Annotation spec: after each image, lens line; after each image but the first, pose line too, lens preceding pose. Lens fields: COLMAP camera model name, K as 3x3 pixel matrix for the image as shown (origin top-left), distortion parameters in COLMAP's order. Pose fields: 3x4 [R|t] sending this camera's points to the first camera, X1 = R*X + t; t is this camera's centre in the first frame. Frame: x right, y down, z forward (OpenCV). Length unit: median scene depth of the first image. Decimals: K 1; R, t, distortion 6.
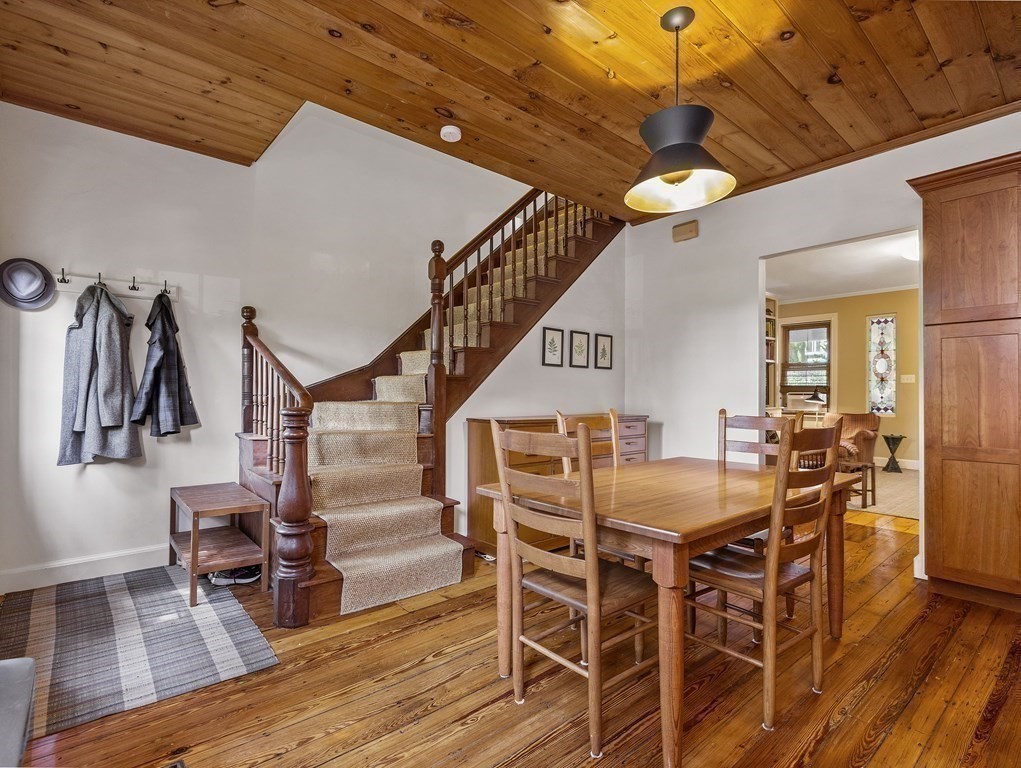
lens RADIAL K [[532.6, 0, 454.7], [0, 532.6, 387.3], [0, 0, 1]] dist [-0.002863, -0.002145]
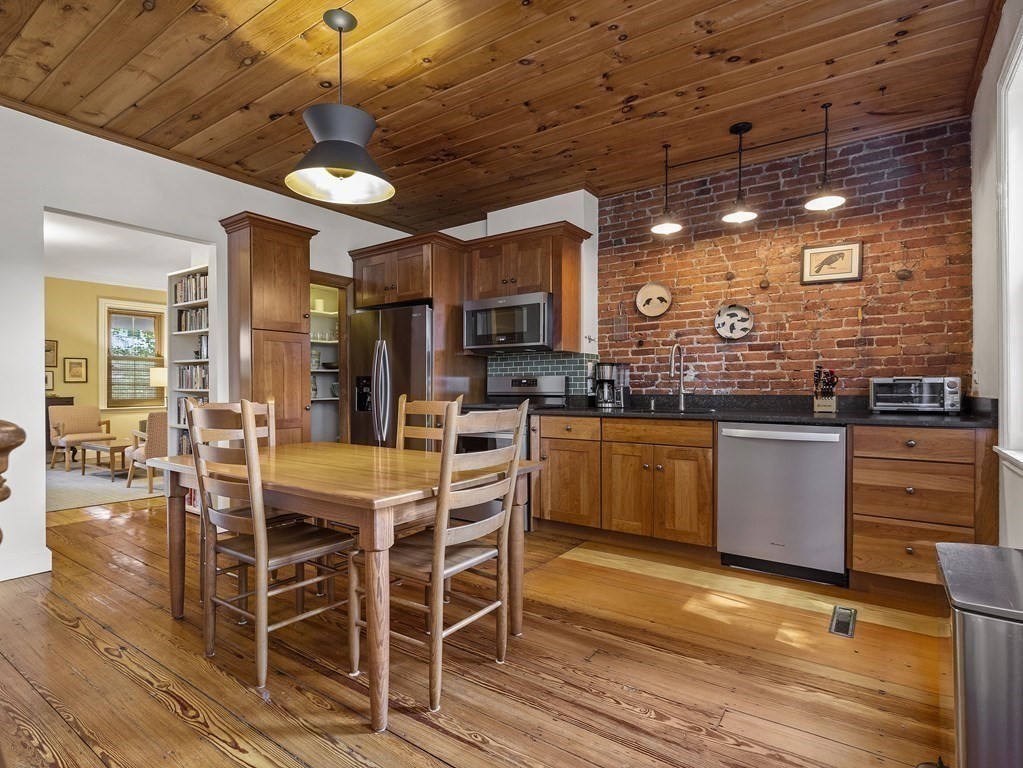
lens RADIAL K [[497.4, 0, 551.3], [0, 497.4, 385.9], [0, 0, 1]] dist [-0.001097, 0.000128]
pose [[-0.360746, 0.001896, 0.932662, -0.205245], [-0.008408, 0.999951, -0.005285, 0.009473], [-0.932626, -0.009748, -0.360712, 0.305211]]
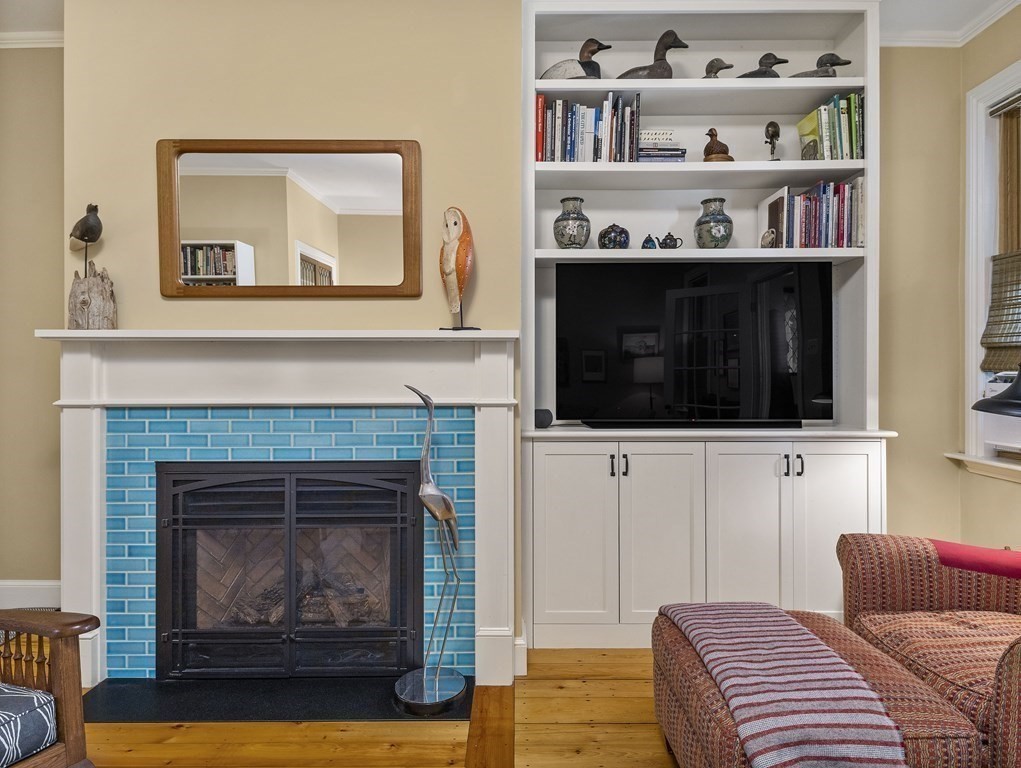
lens RADIAL K [[578.8, 0, 510.6], [0, 578.8, 376.2], [0, 0, 1]] dist [0.021357, -0.002512]
pose [[0.786085, -0.004996, -0.618098, 0.694614], [0.011253, 0.999917, 0.006229, 0.008350], [0.618016, -0.011852, 0.786076, 0.727362]]
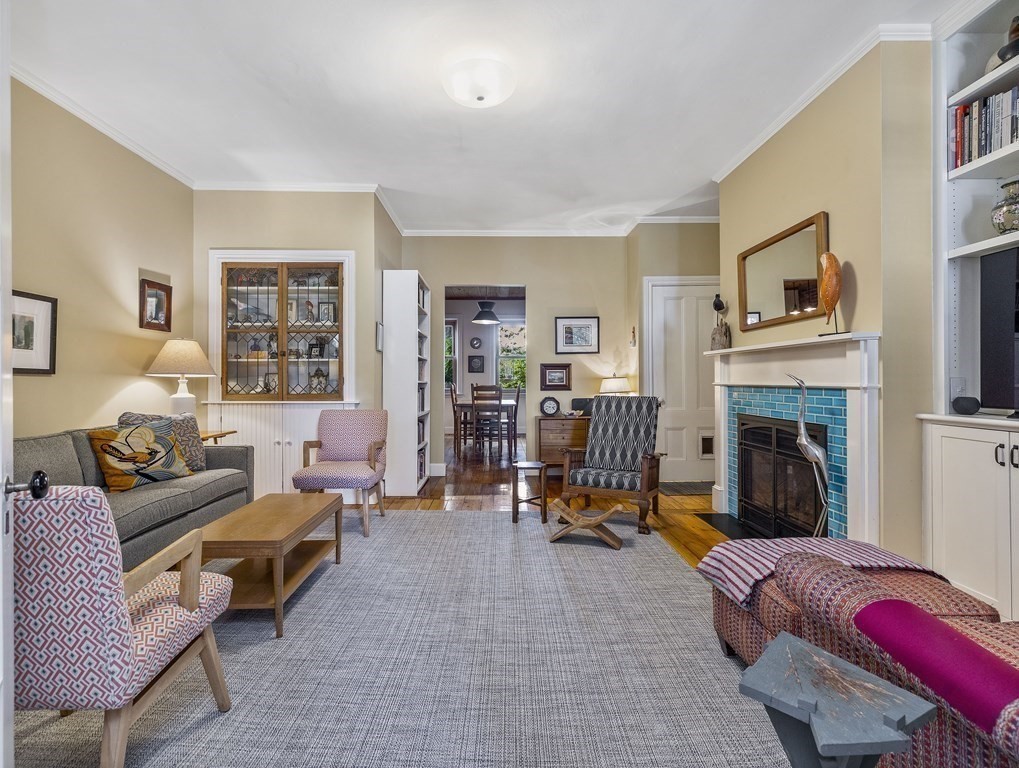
lens RADIAL K [[487.6, 0, 508.0], [0, 487.6, 375.4], [0, 0, 1]] dist [0.000297, 0.000056]
pose [[-0.597460, -0.010389, -0.801832, 0.896296], [0.007458, 0.999801, -0.018511, 0.019303], [0.801864, -0.017039, -0.597263, 0.939083]]
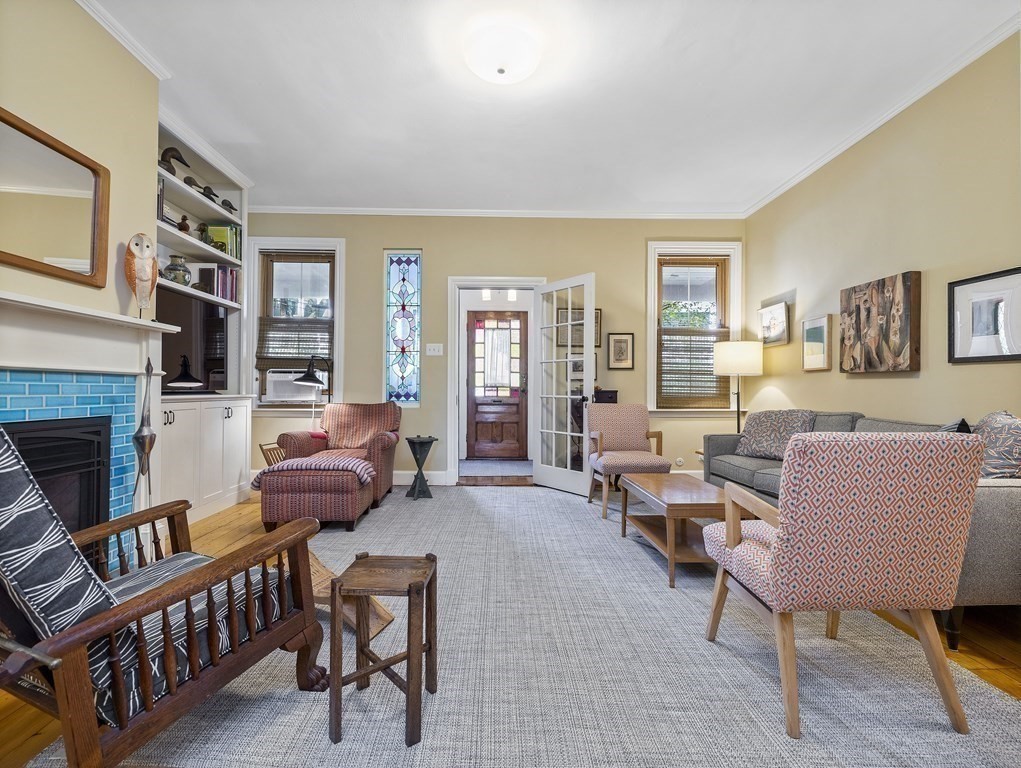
lens RADIAL K [[496.2, 0, 509.9], [0, 496.2, 396.5], [0, 0, 1]] dist [-0.001458, 0.001358]
pose [[0.593867, -0.009978, 0.804502, 0.399232], [-0.011556, 0.999714, 0.020930, 0.027986], [-0.804481, -0.021726, 0.593582, 0.541049]]
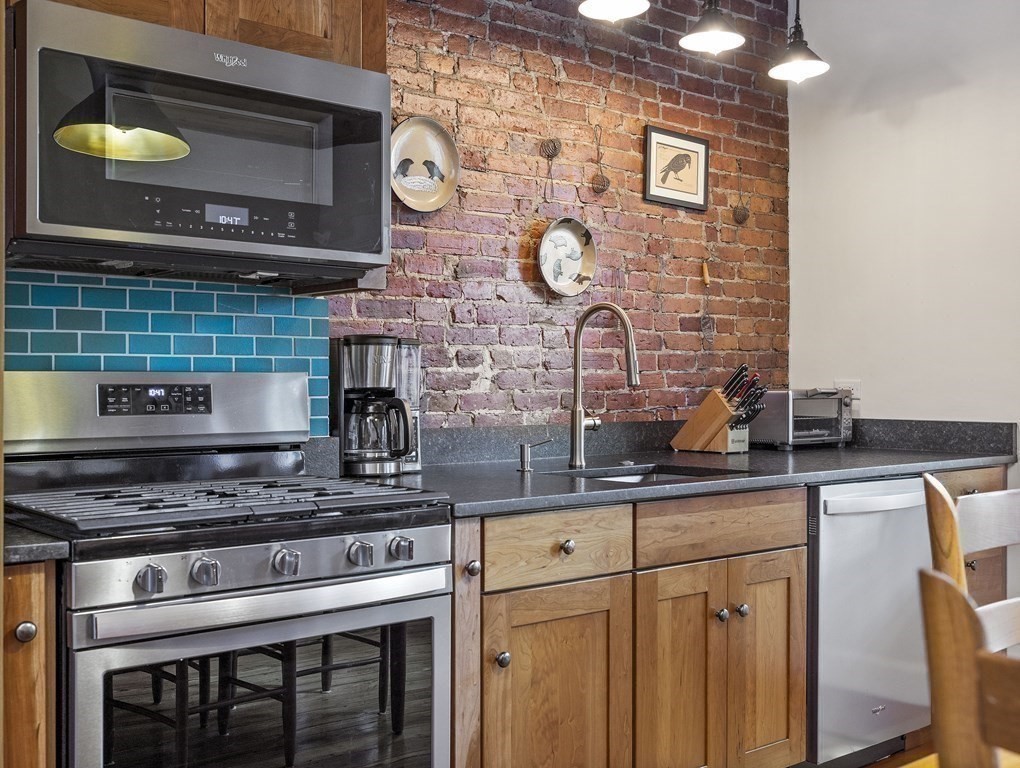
lens RADIAL K [[1158.3, 0, 492.0], [0, 1158.3, 387.1], [0, 0, 1]] dist [0.006867, 0.008510]
pose [[-0.998760, -0.006469, -0.049354, 0.283997], [-0.006172, 0.999962, -0.006164, 0.000819], [0.049392, -0.005852, -0.998762, 0.471278]]
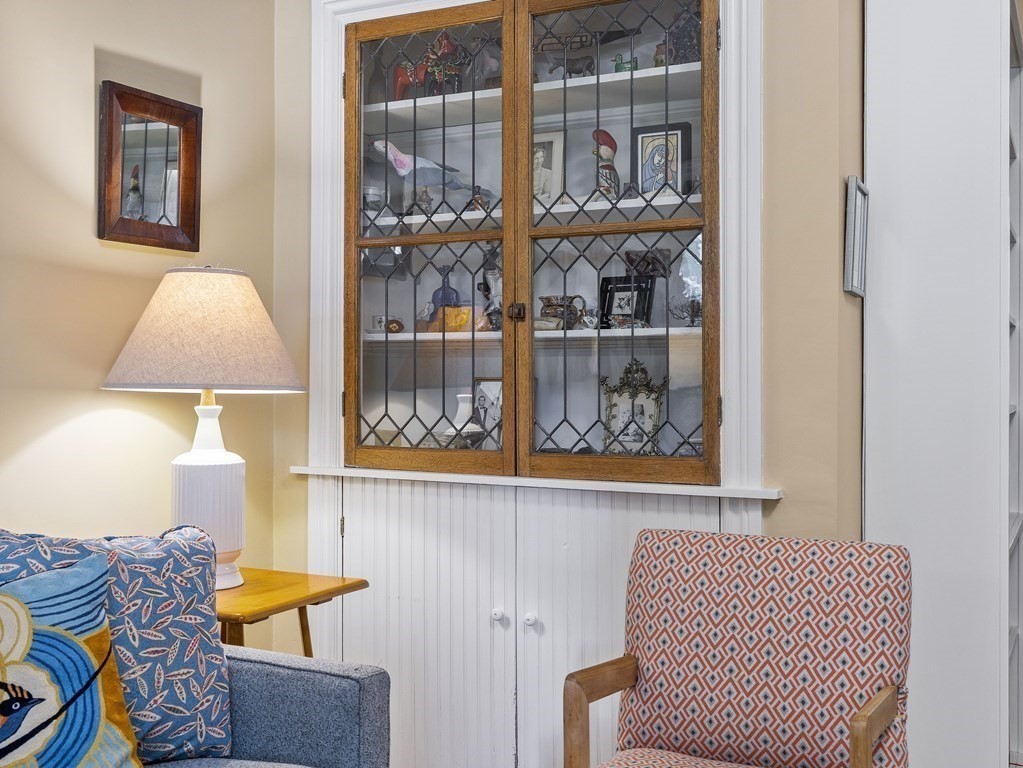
lens RADIAL K [[1134.6, 0, 511.5], [0, 1134.6, 384.0], [0, 0, 1]] dist [0.003708, 0.003303]
pose [[-0.904839, -0.003735, -0.425737, 0.774707], [-0.001599, 0.999984, -0.005375, 0.008618], [0.425751, -0.004182, -0.904831, 0.754083]]
